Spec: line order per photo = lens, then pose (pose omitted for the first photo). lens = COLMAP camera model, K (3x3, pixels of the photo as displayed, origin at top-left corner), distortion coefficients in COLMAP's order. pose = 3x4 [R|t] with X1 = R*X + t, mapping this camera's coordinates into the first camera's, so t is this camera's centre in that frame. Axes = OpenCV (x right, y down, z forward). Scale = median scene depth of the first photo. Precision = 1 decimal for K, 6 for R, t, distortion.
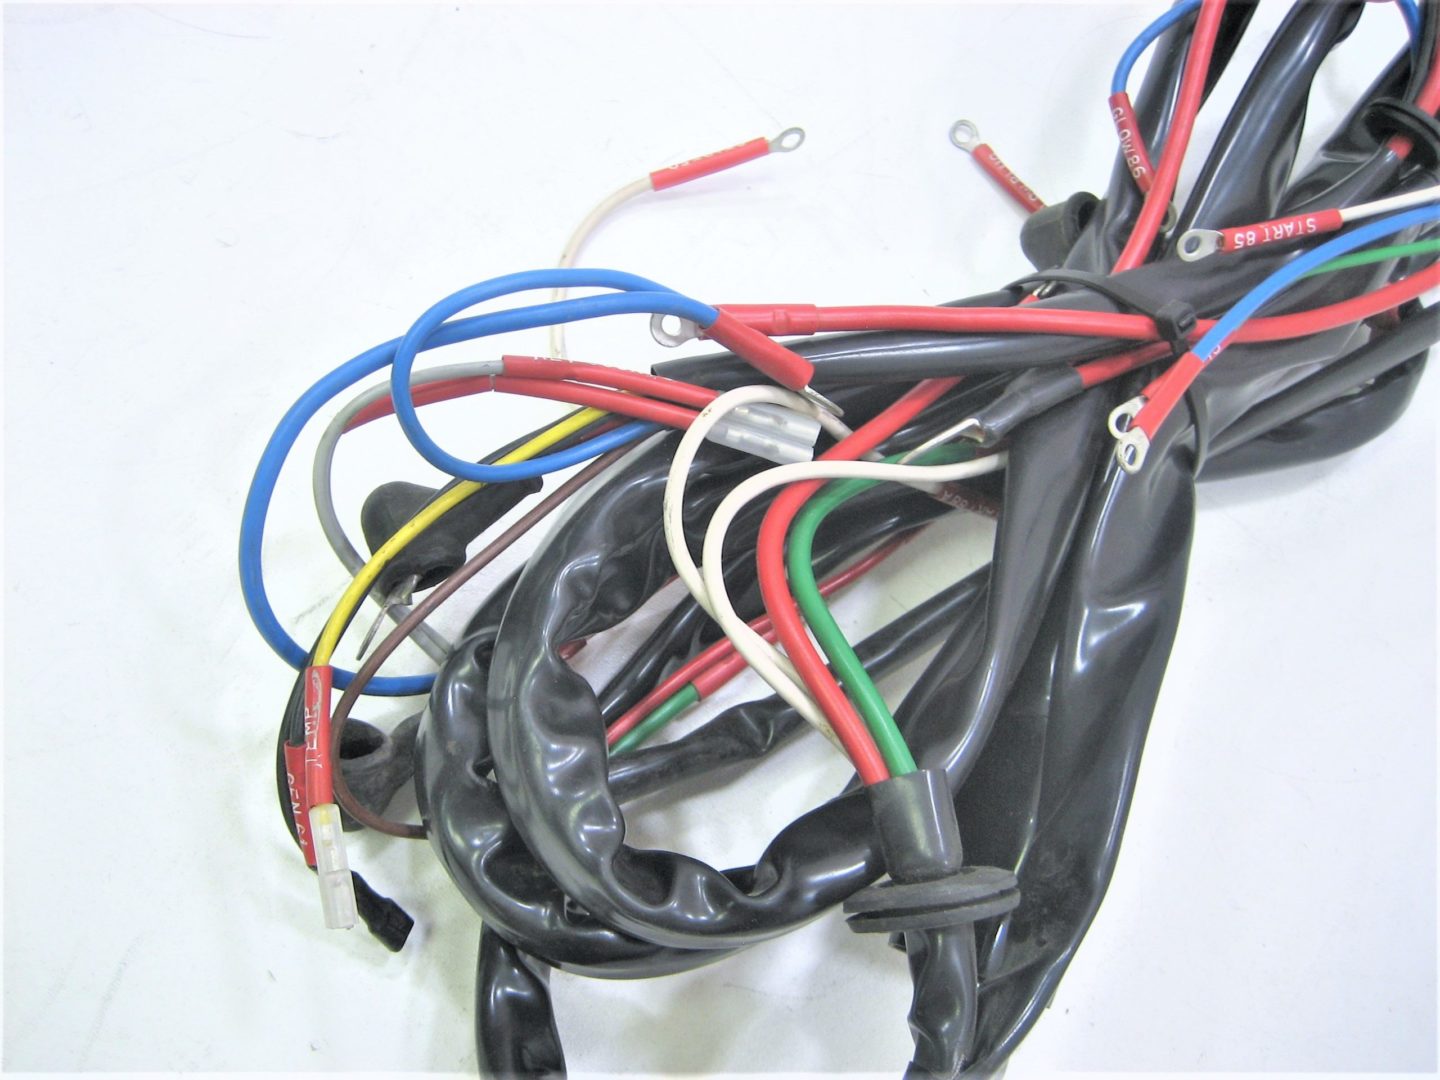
lens RADIAL K [[1298.3, 0, 720.0], [0, 1298.3, 540.0], [0, 0, 1]] dist [-0.006266, -0.004021]
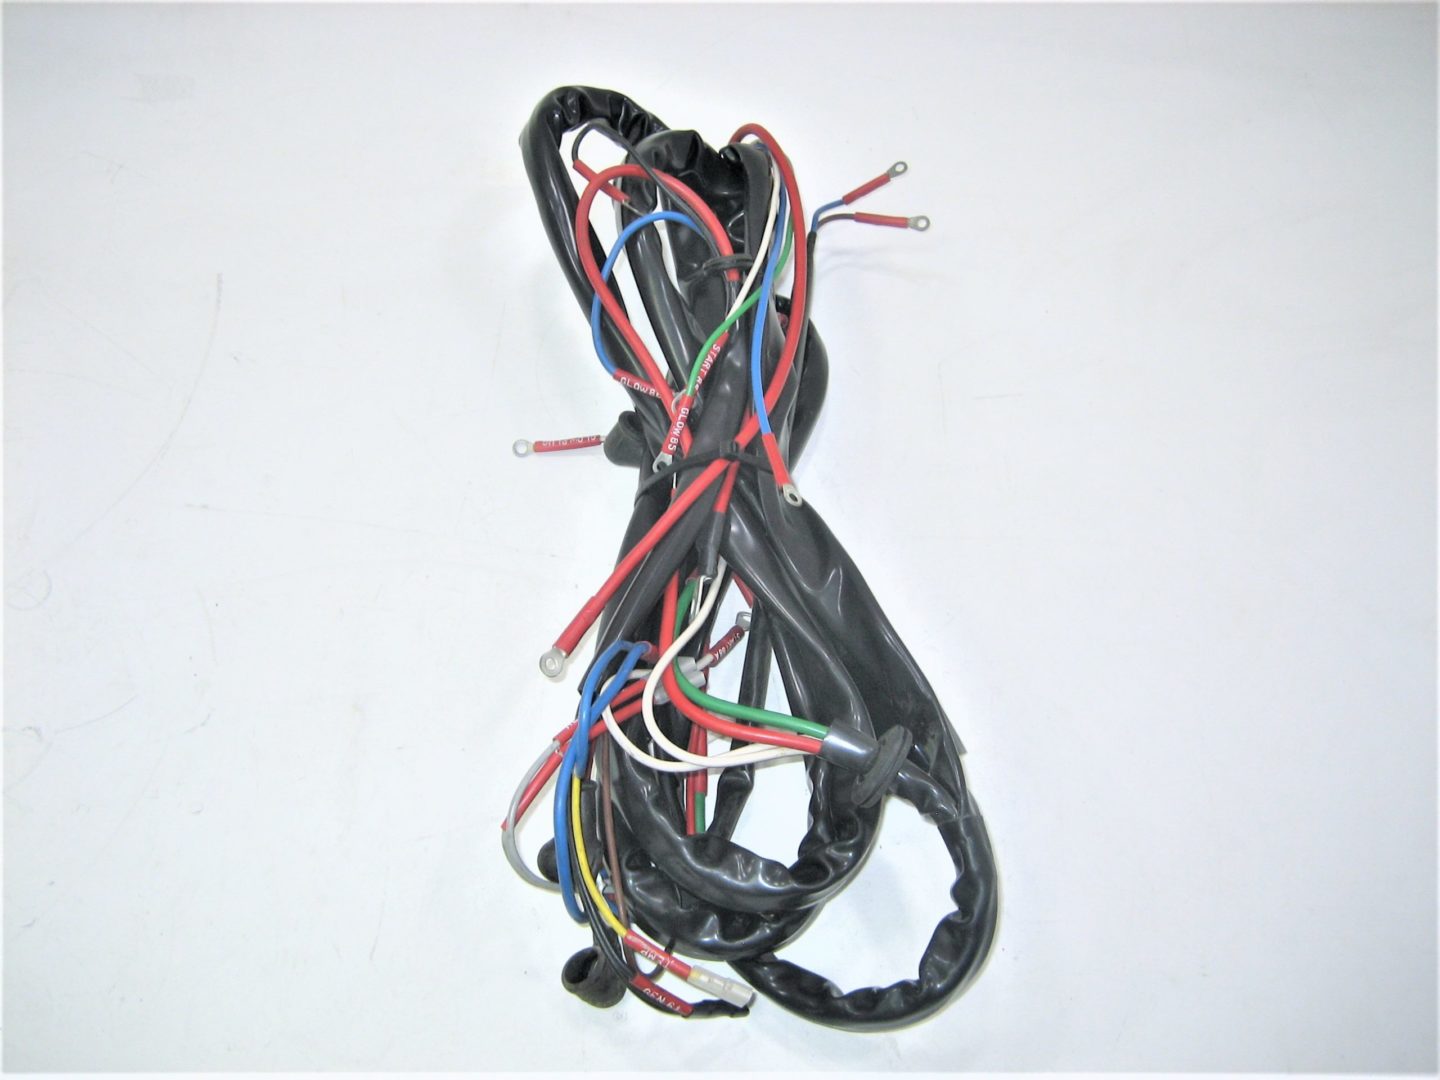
lens RADIAL K [[1298.3, 0, 720.0], [0, 1298.3, 540.0], [0, 0, 1]] dist [-0.006266, -0.004021]
pose [[0.646355, -0.728306, 0.227586, -0.166630], [0.728347, 0.677798, 0.100506, -0.286139], [-0.227456, 0.100799, 0.968557, -0.753606]]
